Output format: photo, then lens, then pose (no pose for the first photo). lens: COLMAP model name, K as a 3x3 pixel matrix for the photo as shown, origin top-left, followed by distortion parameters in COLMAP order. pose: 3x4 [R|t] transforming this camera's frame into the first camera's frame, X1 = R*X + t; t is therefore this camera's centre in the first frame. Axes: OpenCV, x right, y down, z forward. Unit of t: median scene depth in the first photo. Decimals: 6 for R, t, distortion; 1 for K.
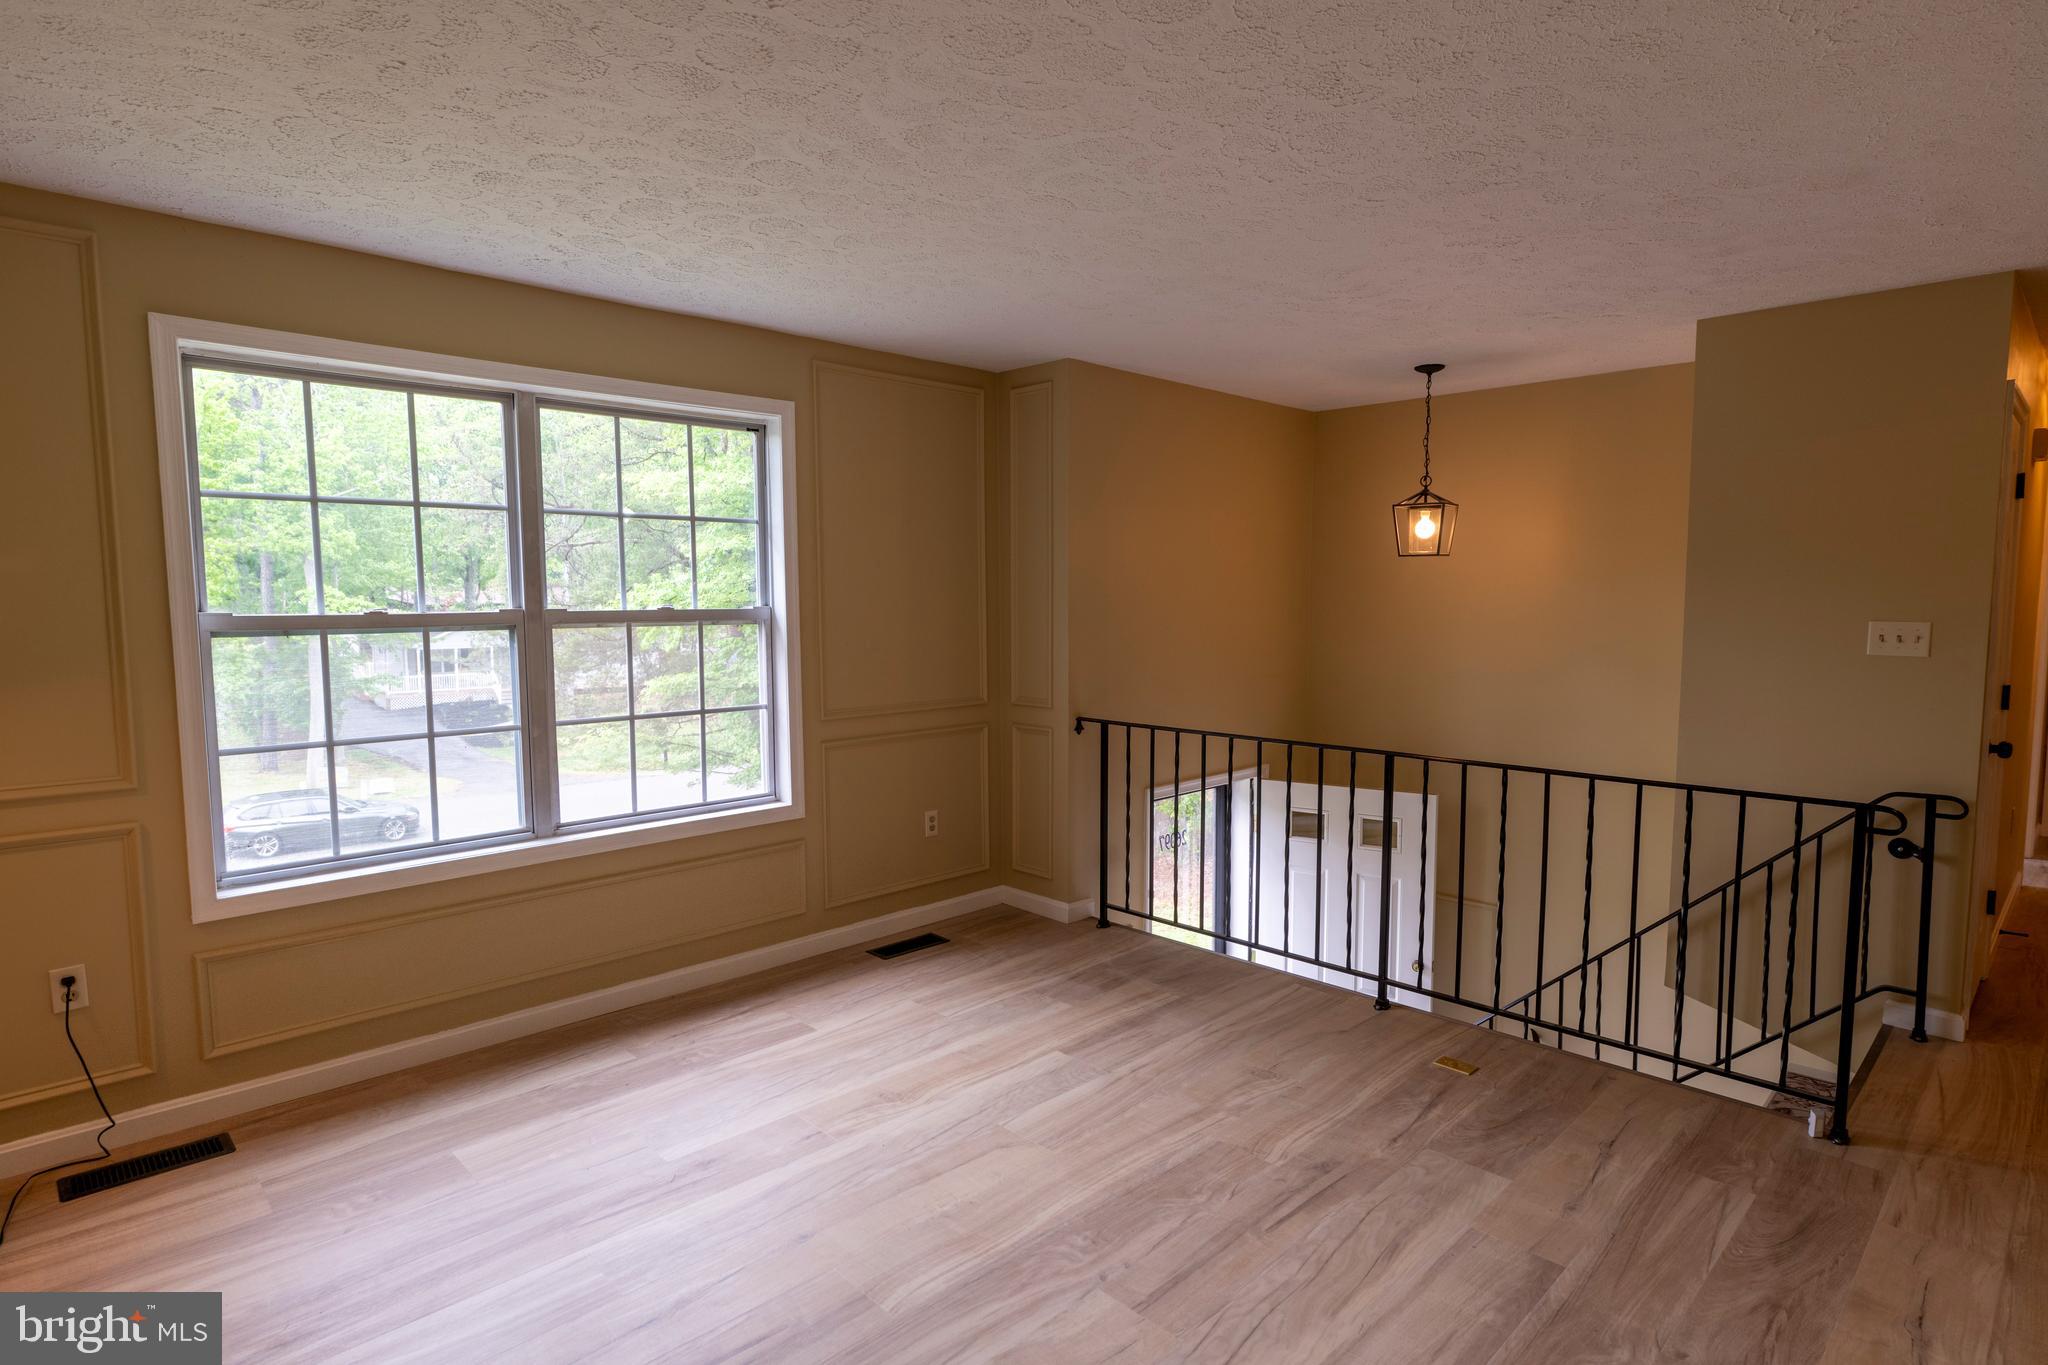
lens RADIAL K [[1057.2, 0, 1017.7], [0, 1057.2, 677.6], [0, 0, 1]] dist [-0.003123, -0.000664]
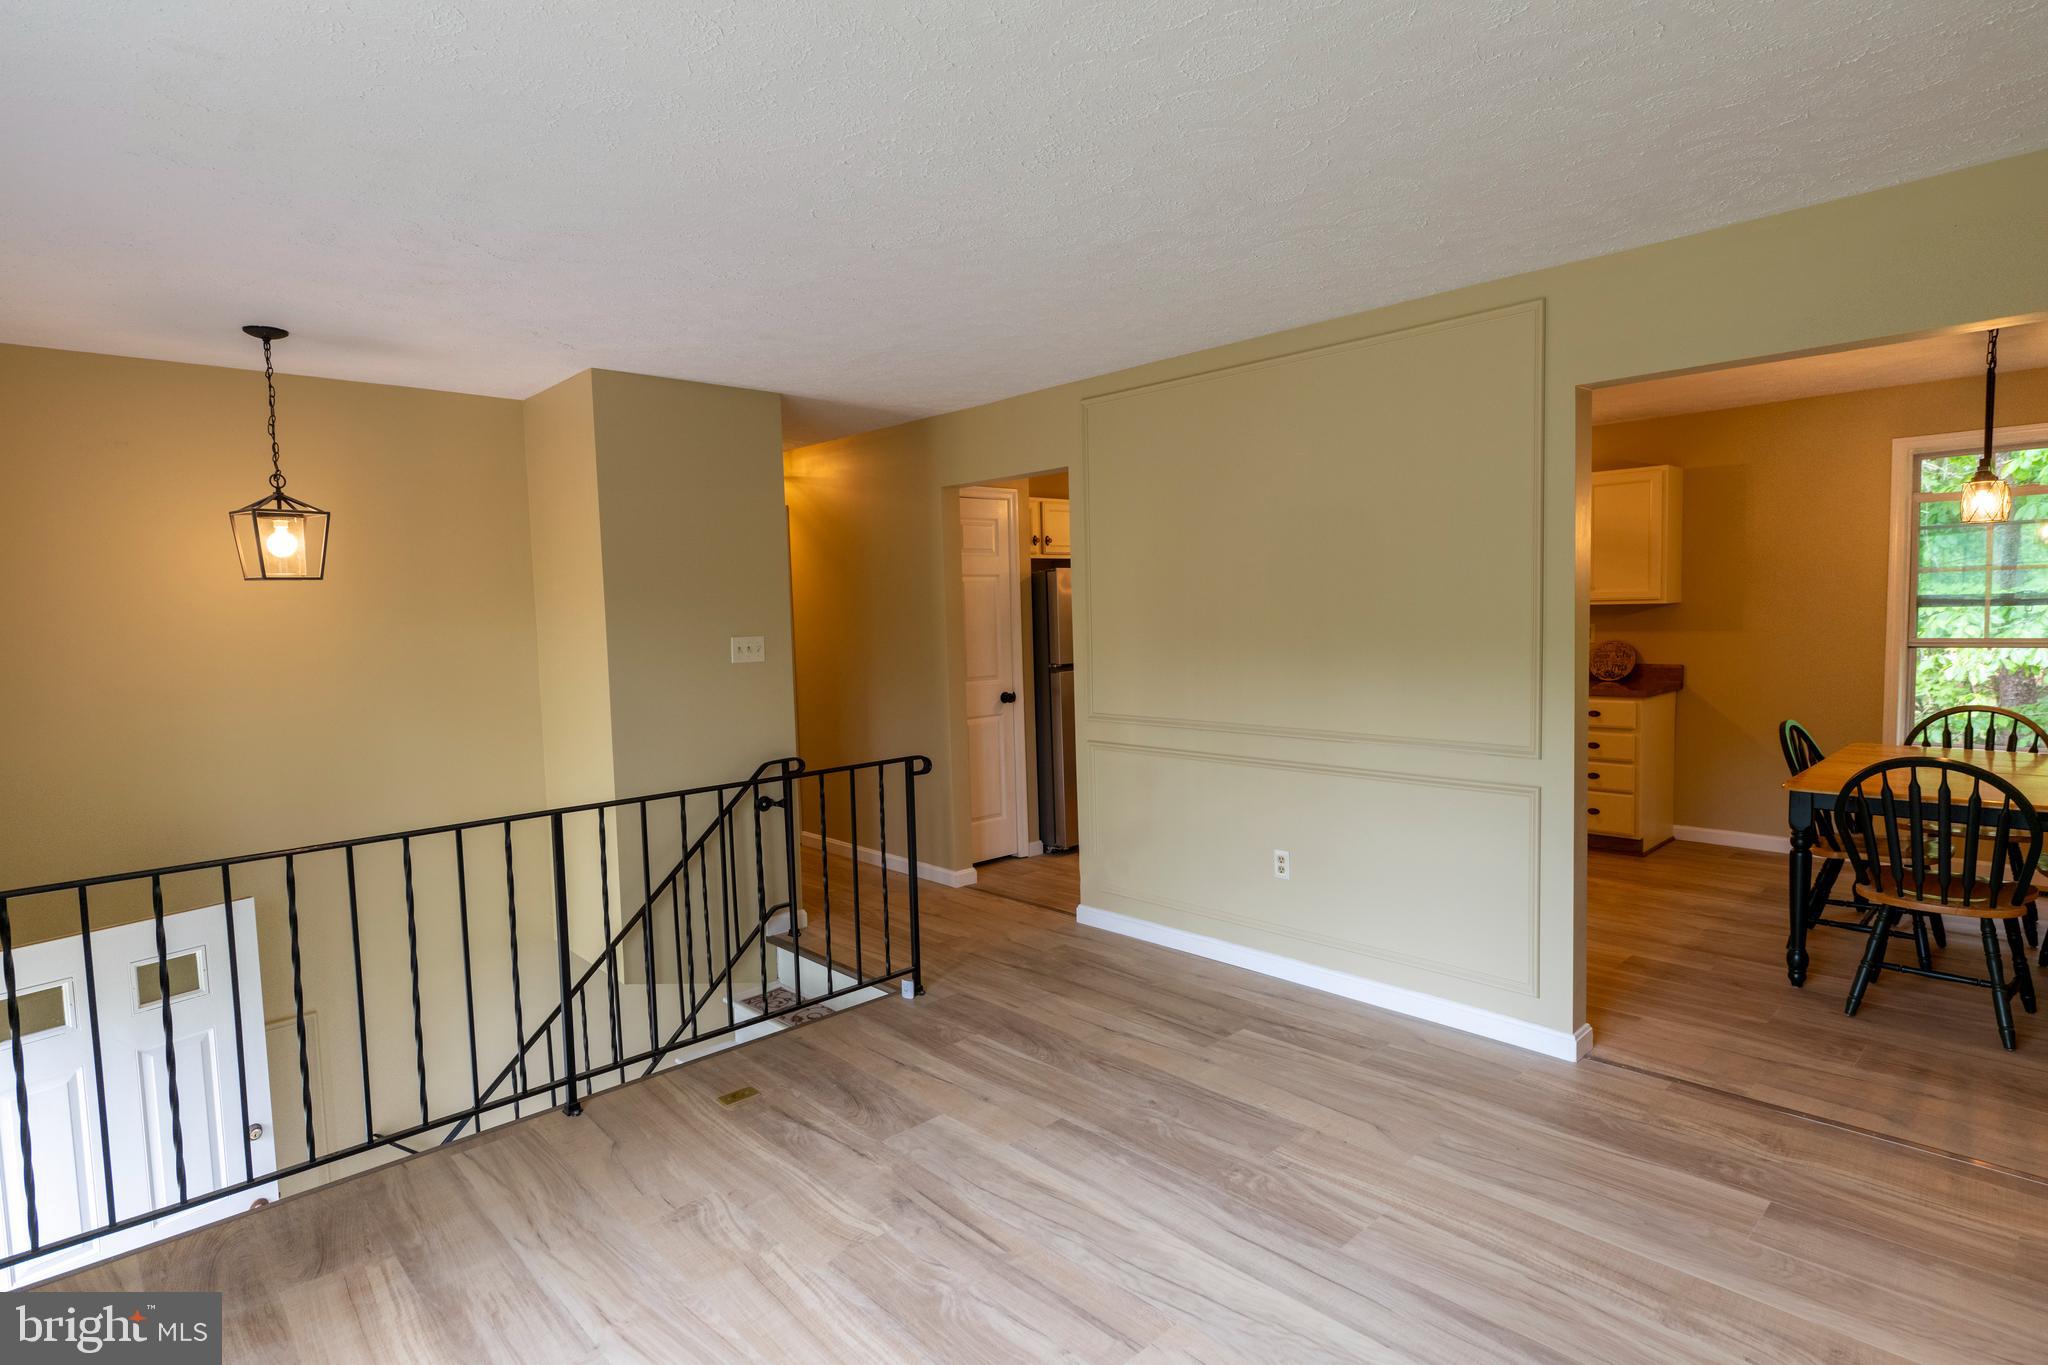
lens RADIAL K [[1057.2, 0, 1017.7], [0, 1057.2, 677.6], [0, 0, 1]] dist [-0.003123, -0.000664]
pose [[0.020730, -0.061942, 0.997864, -0.540787], [0.113452, 0.991778, 0.059207, -0.045665], [-0.993327, 0.111982, 0.027587, 0.690851]]
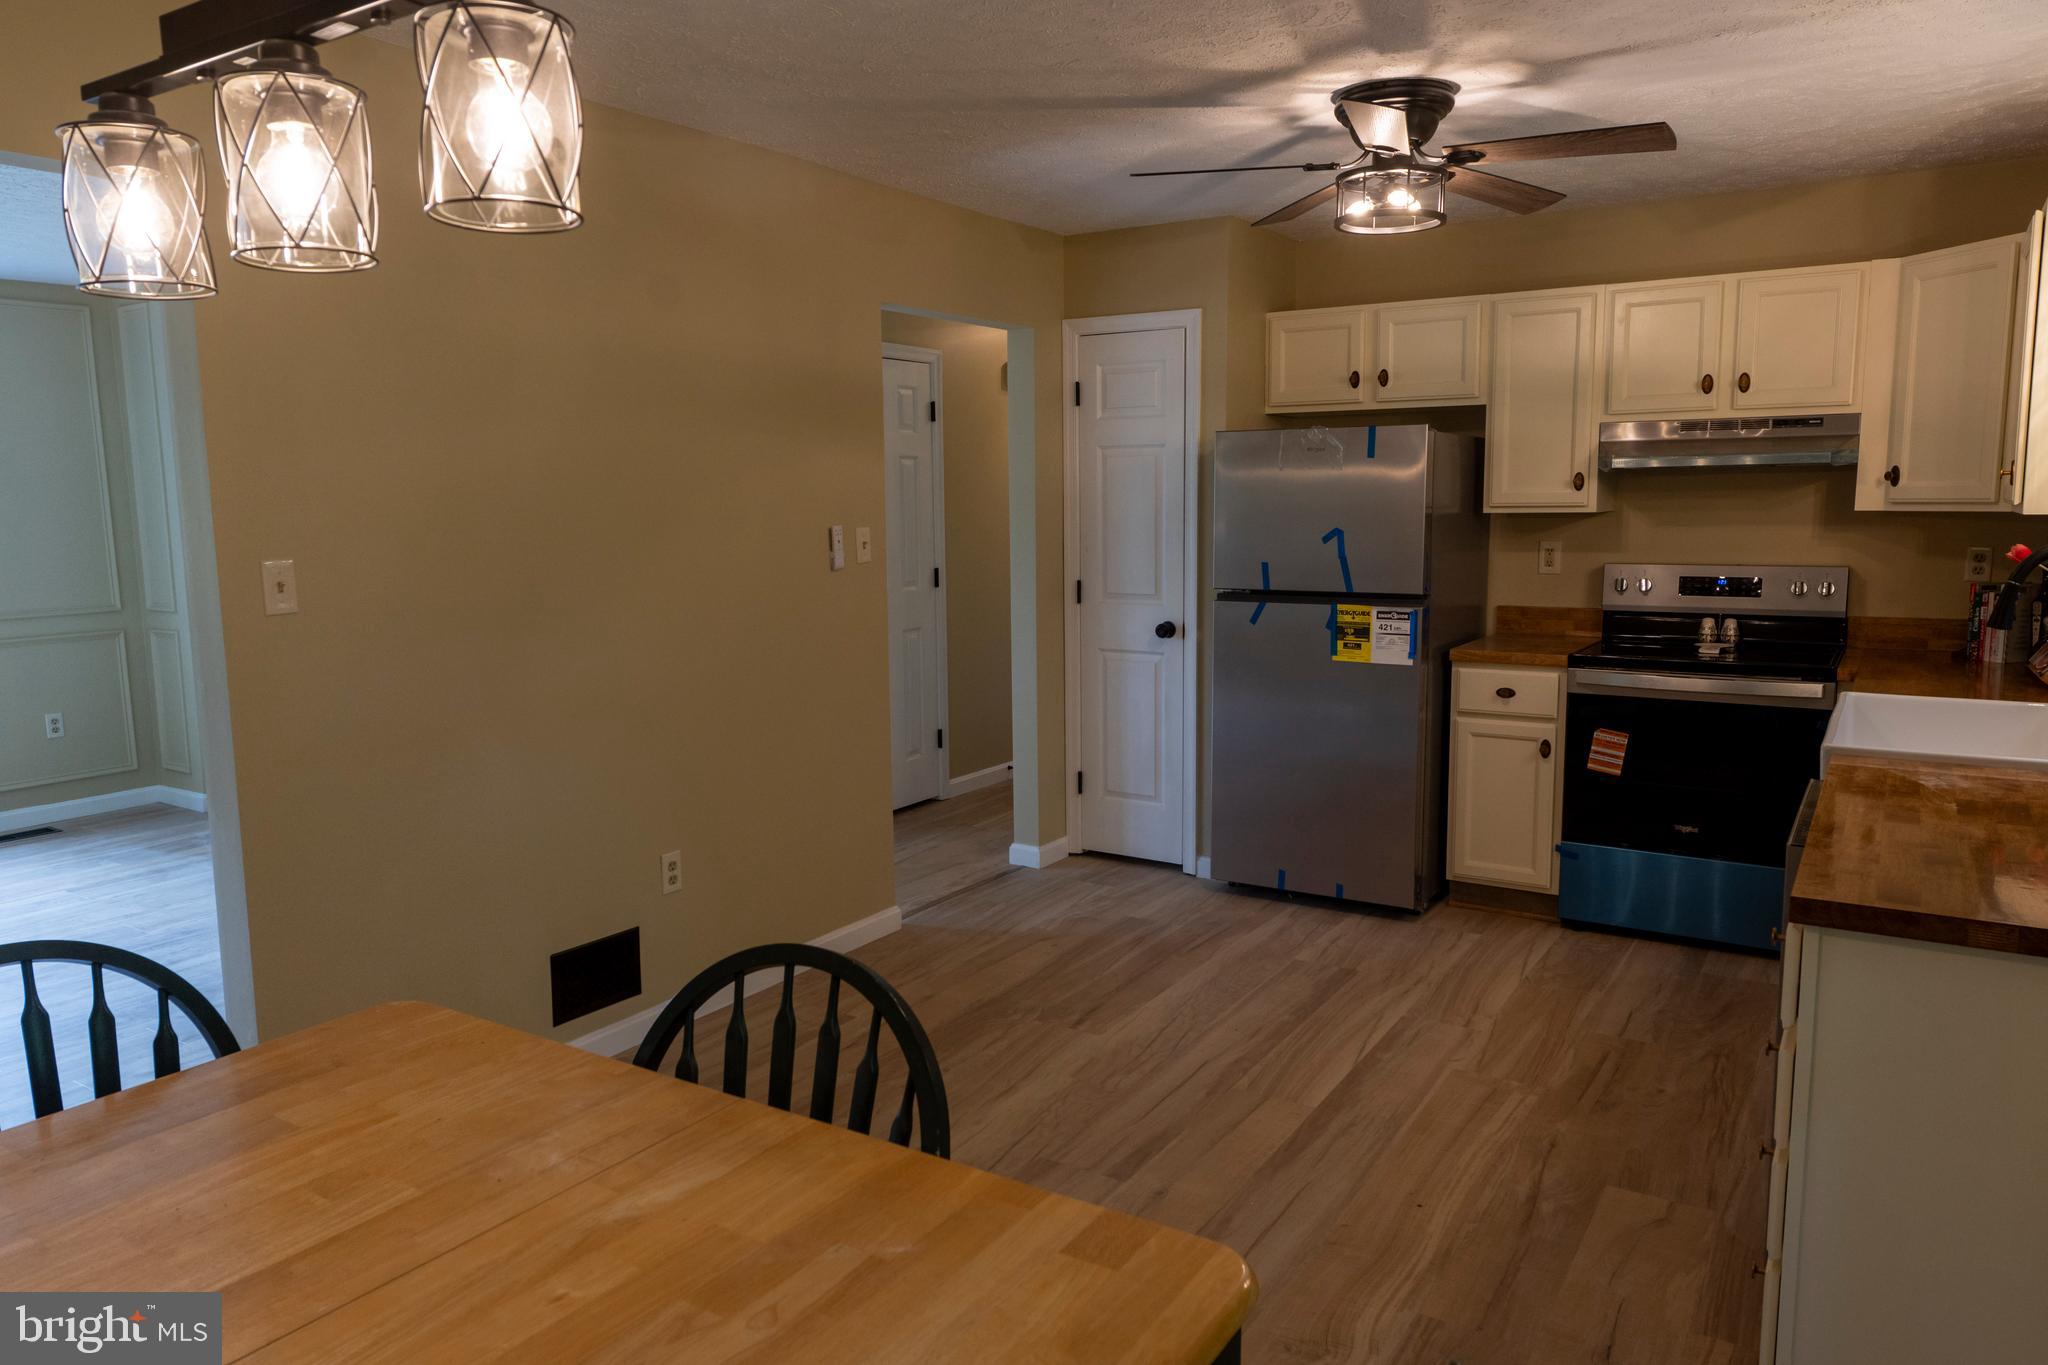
lens RADIAL K [[1376.0, 0, 1024.0], [0, 1376.0, 682.5], [0, 0, 1]] dist [0.005465, 0.002287]
pose [[0.972151, -0.035305, 0.231679, 0.794628], [0.023700, 0.998330, 0.052686, 0.071468], [-0.233152, -0.045728, 0.971365, -0.790741]]
